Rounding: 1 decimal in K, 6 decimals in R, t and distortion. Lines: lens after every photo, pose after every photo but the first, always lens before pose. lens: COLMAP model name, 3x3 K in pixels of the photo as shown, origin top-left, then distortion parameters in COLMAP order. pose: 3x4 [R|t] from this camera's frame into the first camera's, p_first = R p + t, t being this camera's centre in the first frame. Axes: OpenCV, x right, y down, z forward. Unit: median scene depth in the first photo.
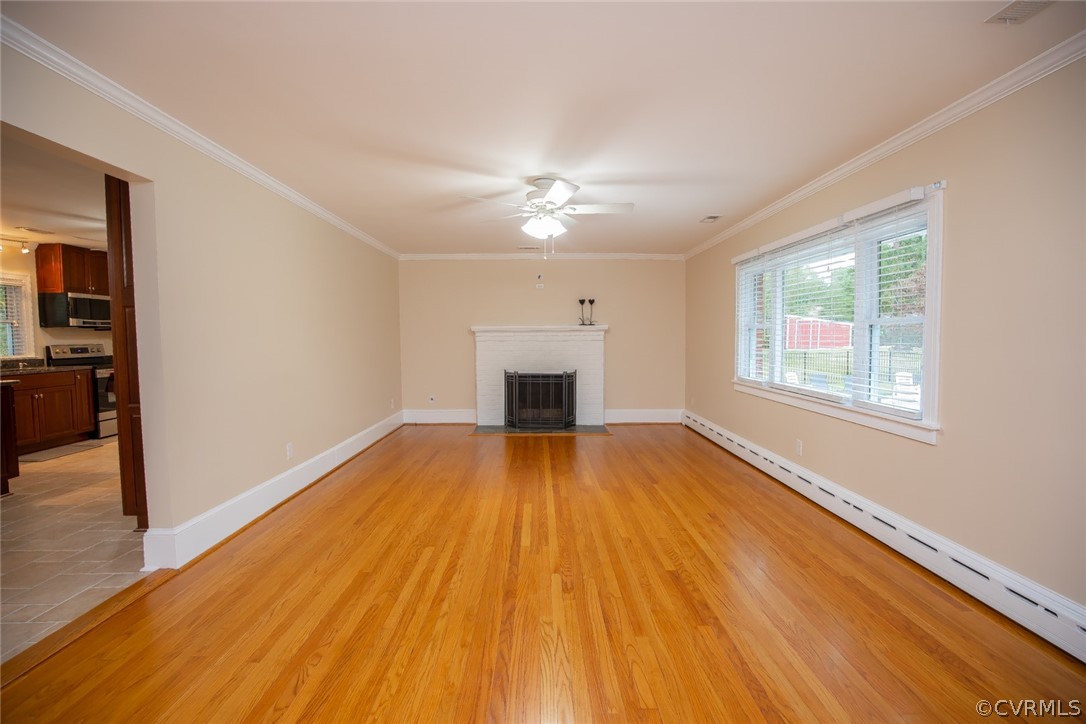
lens RADIAL K [[495.2, 0, 545.4], [0, 495.2, 362.2], [0, 0, 1]] dist [-0.037524, 0.007410]
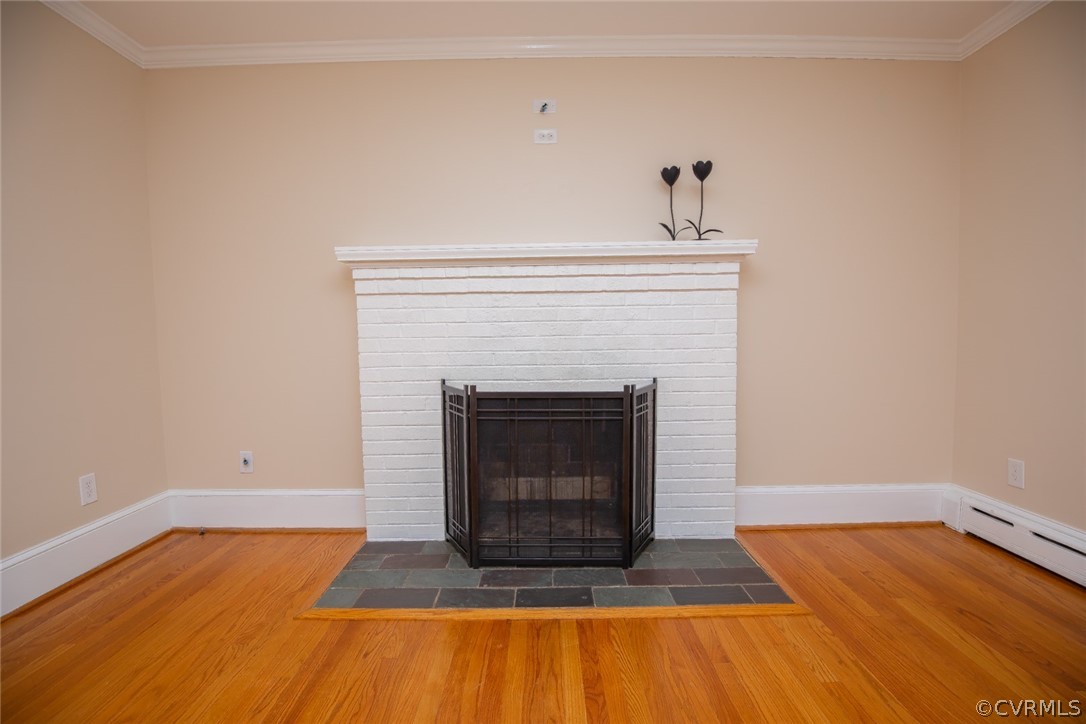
lens RADIAL K [[495.2, 0, 545.4], [0, 495.2, 362.2], [0, 0, 1]] dist [-0.037524, 0.007410]
pose [[0.999805, -0.008375, -0.017889, -0.006623], [0.008481, 0.999947, 0.005829, 0.002945], [0.017839, -0.005980, 0.999823, 0.664534]]
